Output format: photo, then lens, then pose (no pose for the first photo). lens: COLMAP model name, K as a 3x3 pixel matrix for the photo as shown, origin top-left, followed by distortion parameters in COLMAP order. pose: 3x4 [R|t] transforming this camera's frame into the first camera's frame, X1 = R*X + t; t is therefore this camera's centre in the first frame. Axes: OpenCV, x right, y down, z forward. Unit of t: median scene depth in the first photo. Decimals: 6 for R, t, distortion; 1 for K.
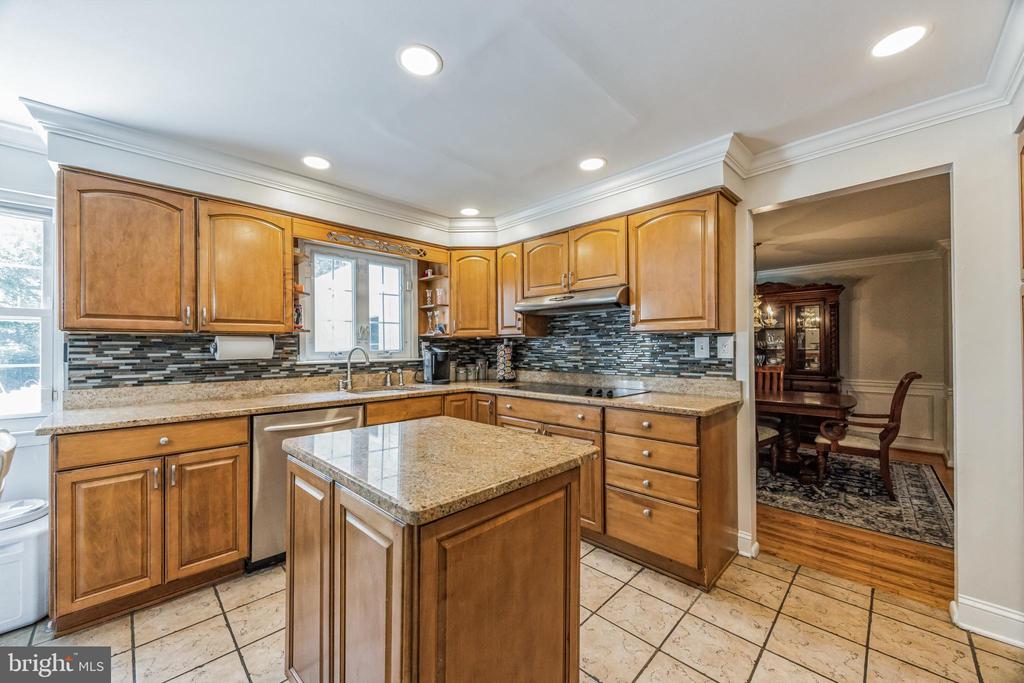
lens RADIAL K [[387.8, 0, 507.2], [0, 387.8, 338.2], [0, 0, 1]] dist [-0.001176, -0.000056]
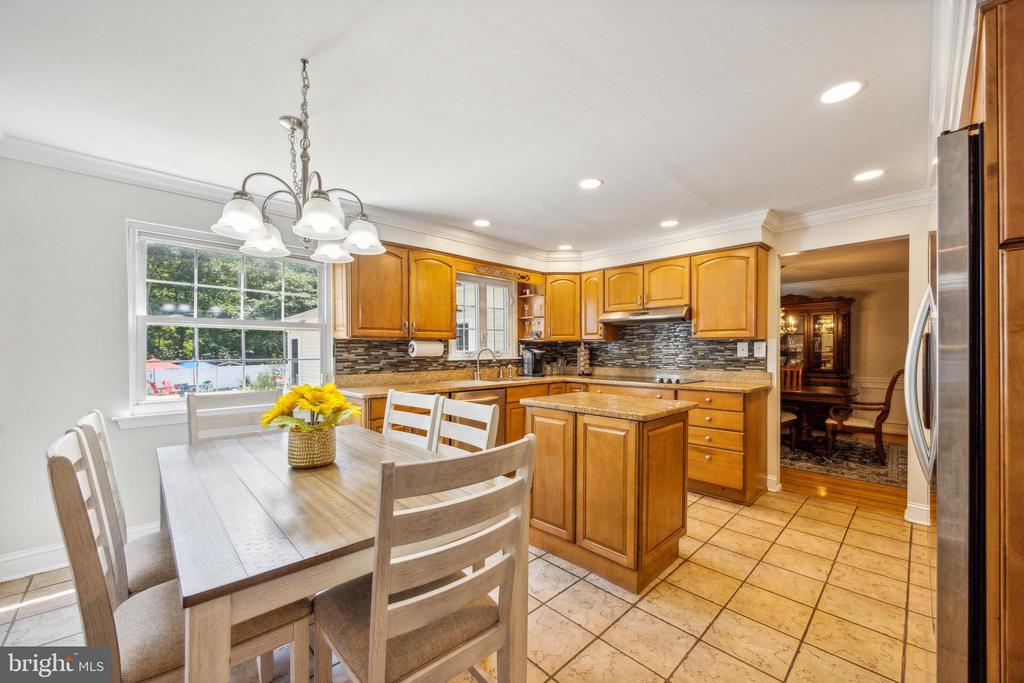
lens RADIAL K [[394.7, 0, 510.3], [0, 394.7, 346.4], [0, 0, 1]] dist [-0.001537, -0.000101]
pose [[0.999764, 0.003132, -0.021493, -0.252160], [-0.002797, 0.999874, 0.015605, -0.006189], [0.021539, -0.015541, 0.999647, -0.367042]]
